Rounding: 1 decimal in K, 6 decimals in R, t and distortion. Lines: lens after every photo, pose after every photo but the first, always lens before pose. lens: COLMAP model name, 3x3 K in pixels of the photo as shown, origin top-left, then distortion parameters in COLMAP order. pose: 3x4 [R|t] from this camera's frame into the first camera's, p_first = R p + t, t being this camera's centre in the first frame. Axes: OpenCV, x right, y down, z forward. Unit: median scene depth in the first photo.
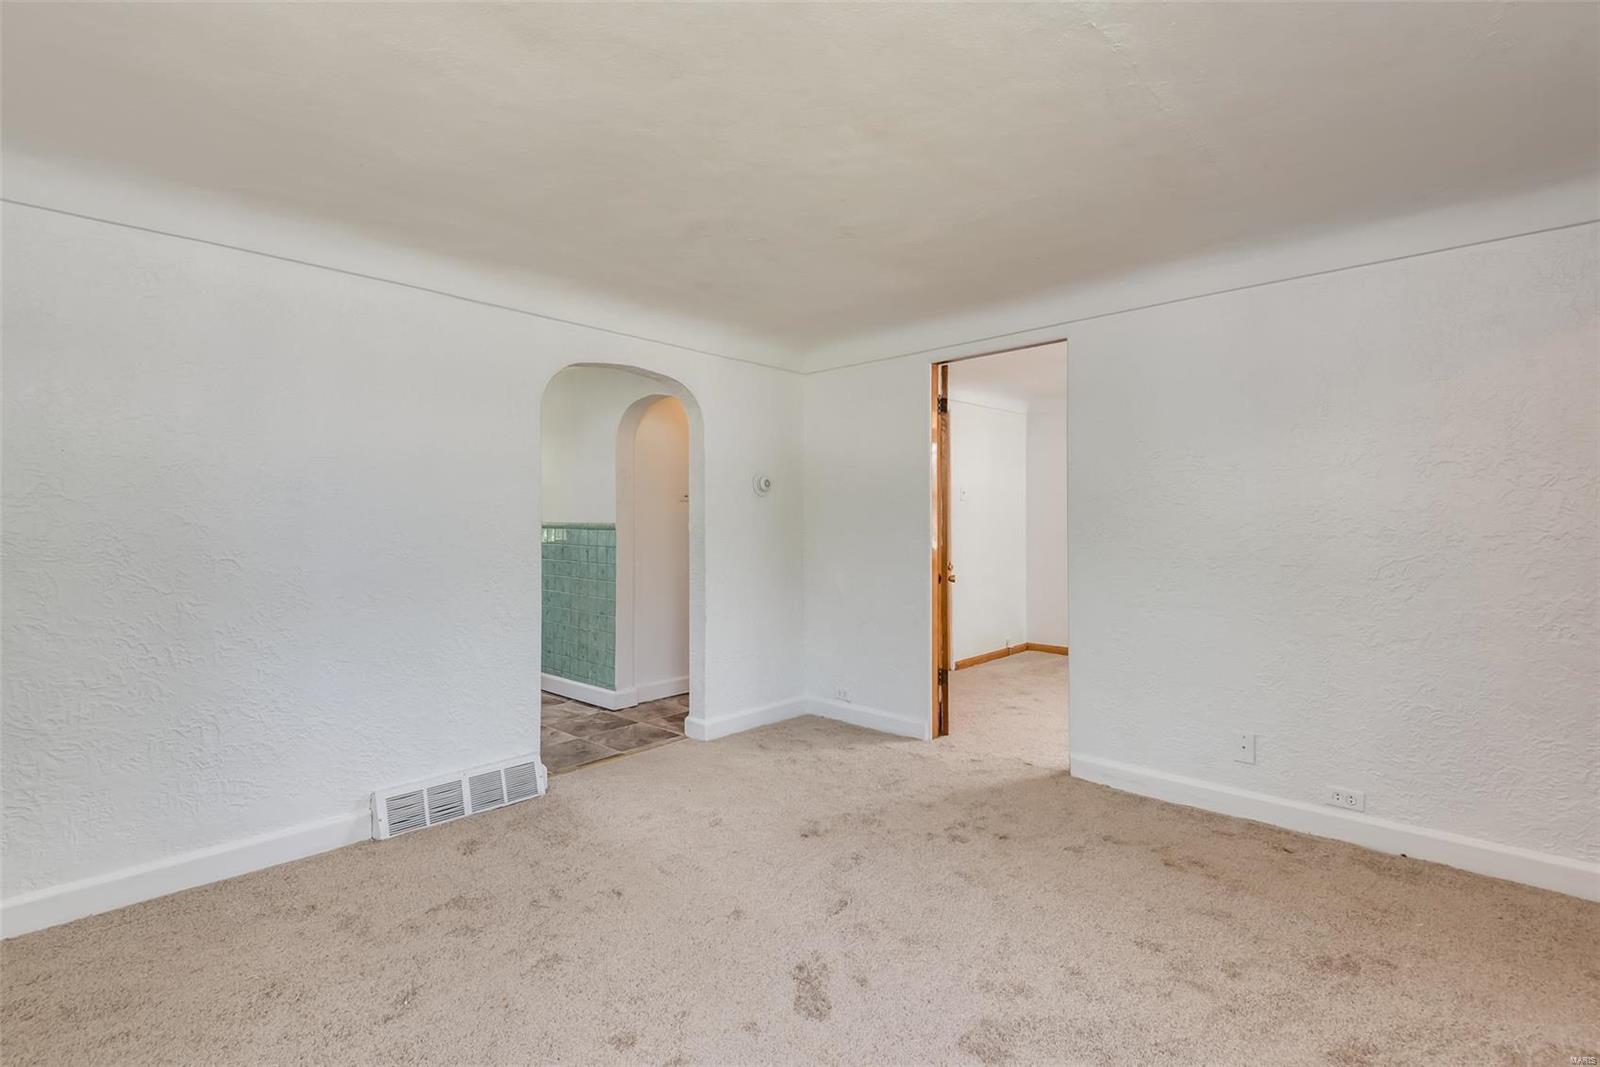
lens RADIAL K [[723.9, 0, 779.9], [0, 723.9, 536.6], [0, 0, 1]] dist [0.001138, -0.000048]
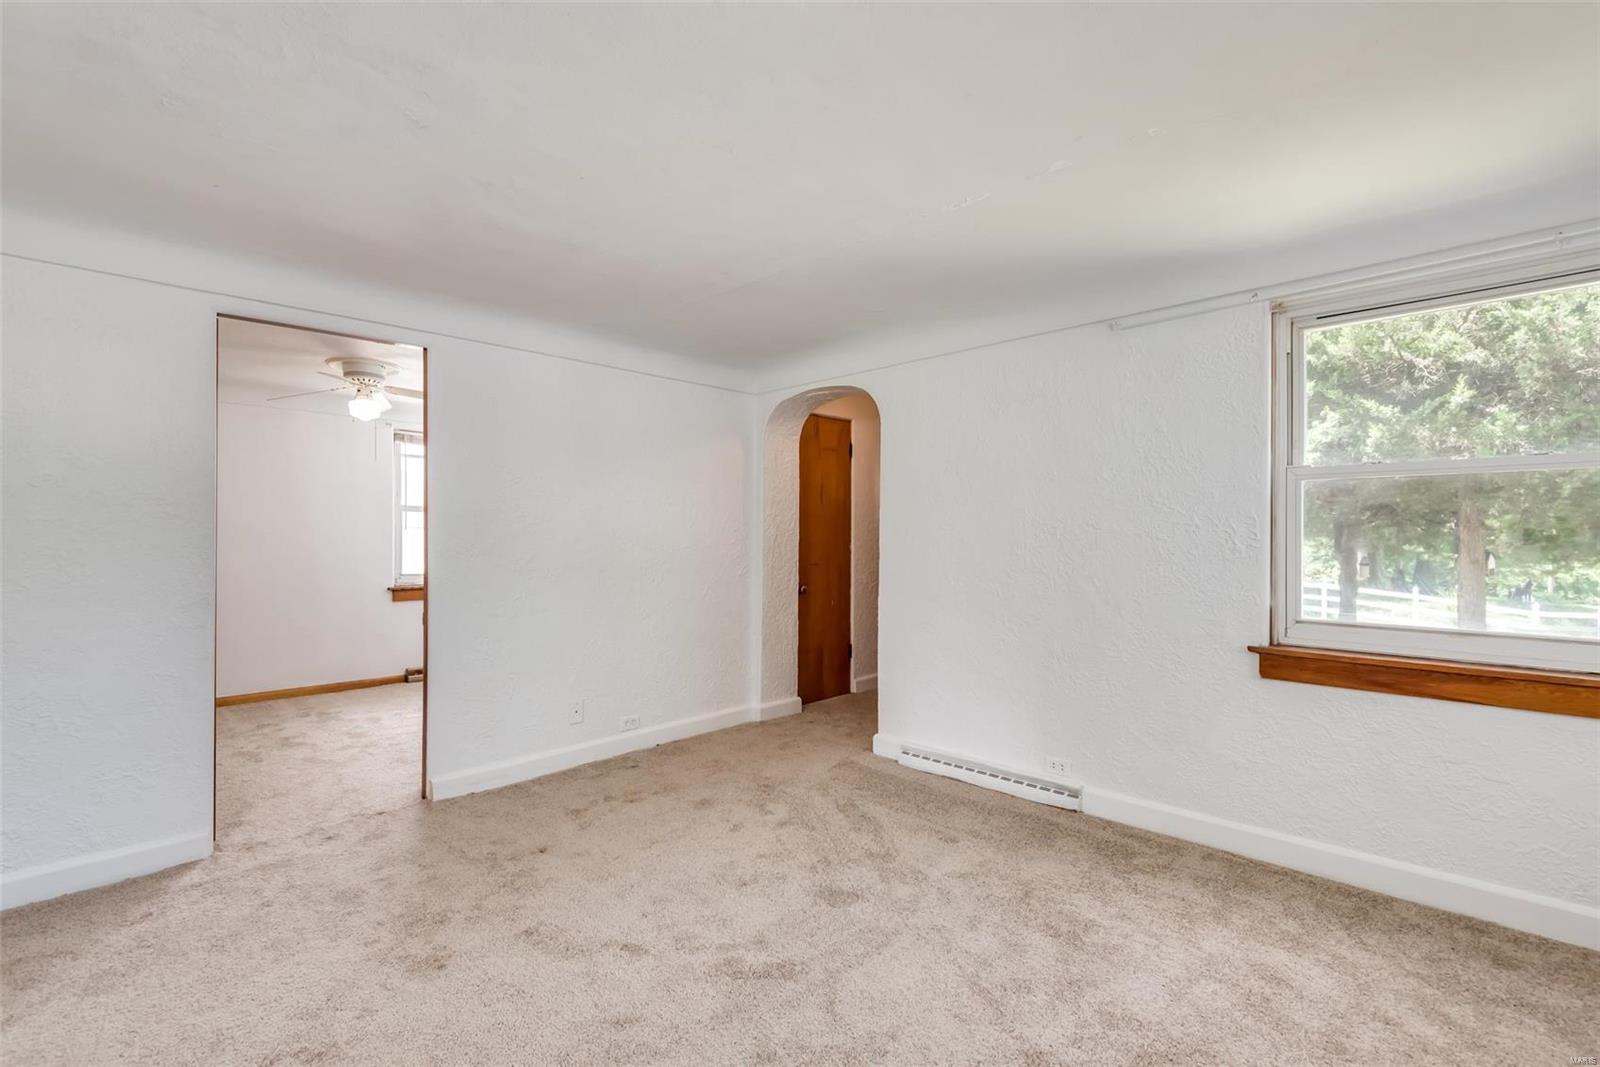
lens RADIAL K [[723.9, 0, 779.9], [0, 723.9, 536.6], [0, 0, 1]] dist [0.001138, -0.000048]
pose [[0.032979, 0.000646, 0.999456, -0.685254], [0.029088, 0.999576, -0.001606, -0.010185], [-0.999033, 0.029125, 0.032946, 0.619139]]
